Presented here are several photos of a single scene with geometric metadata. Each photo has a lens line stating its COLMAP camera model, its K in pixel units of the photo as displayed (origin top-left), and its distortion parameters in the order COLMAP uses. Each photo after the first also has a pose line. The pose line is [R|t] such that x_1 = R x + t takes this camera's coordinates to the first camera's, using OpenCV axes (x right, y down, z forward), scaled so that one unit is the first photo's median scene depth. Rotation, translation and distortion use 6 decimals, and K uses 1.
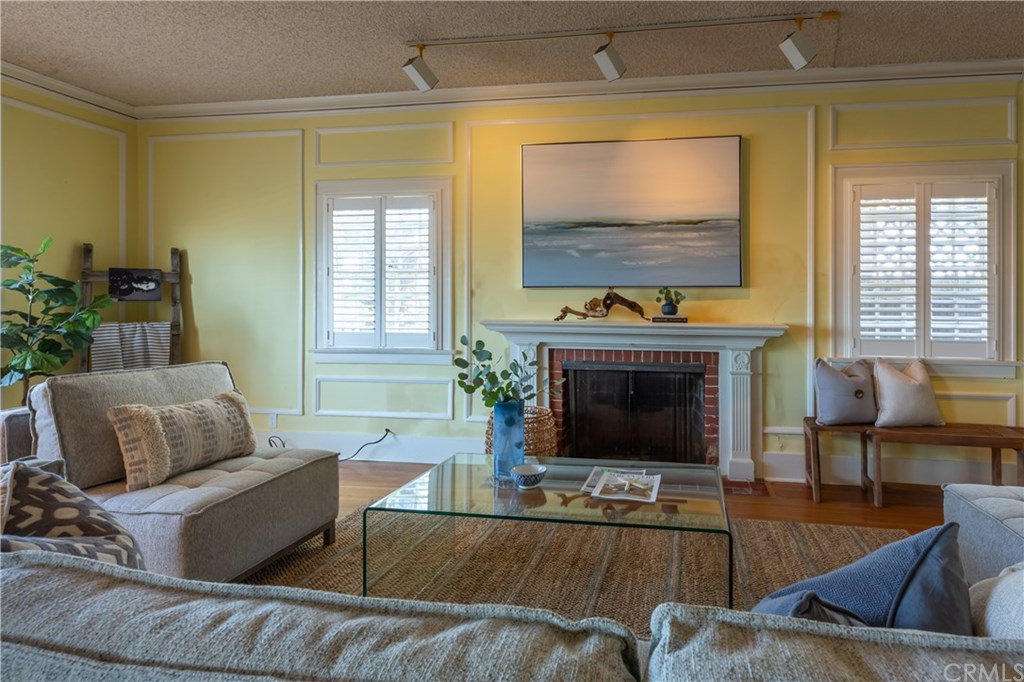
lens RADIAL K [[524.0, 0, 512.4], [0, 524.0, 311.0], [0, 0, 1]] dist [0.000847, -0.000012]
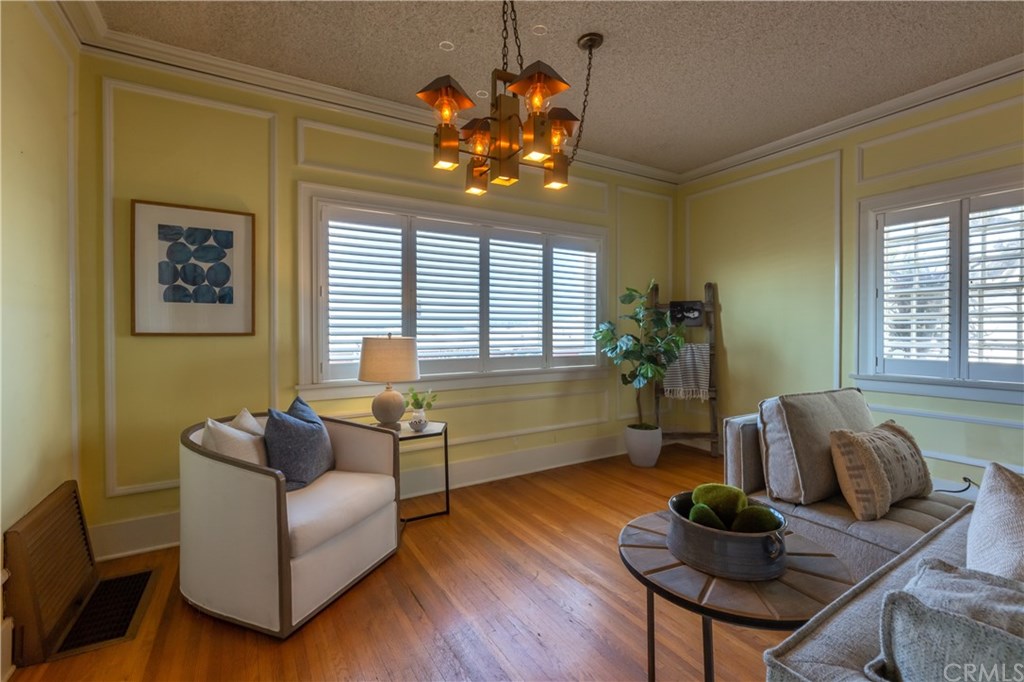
lens RADIAL K [[452.0, 0, 512.0], [0, 452.0, 341.0], [0, 0, 1]] dist [0.001202, 0.000127]
pose [[0.622624, 0.016475, -0.782348, -0.125894], [-0.005022, 0.999842, 0.017058, -0.000612], [0.782505, -0.006692, 0.622608, -0.009834]]
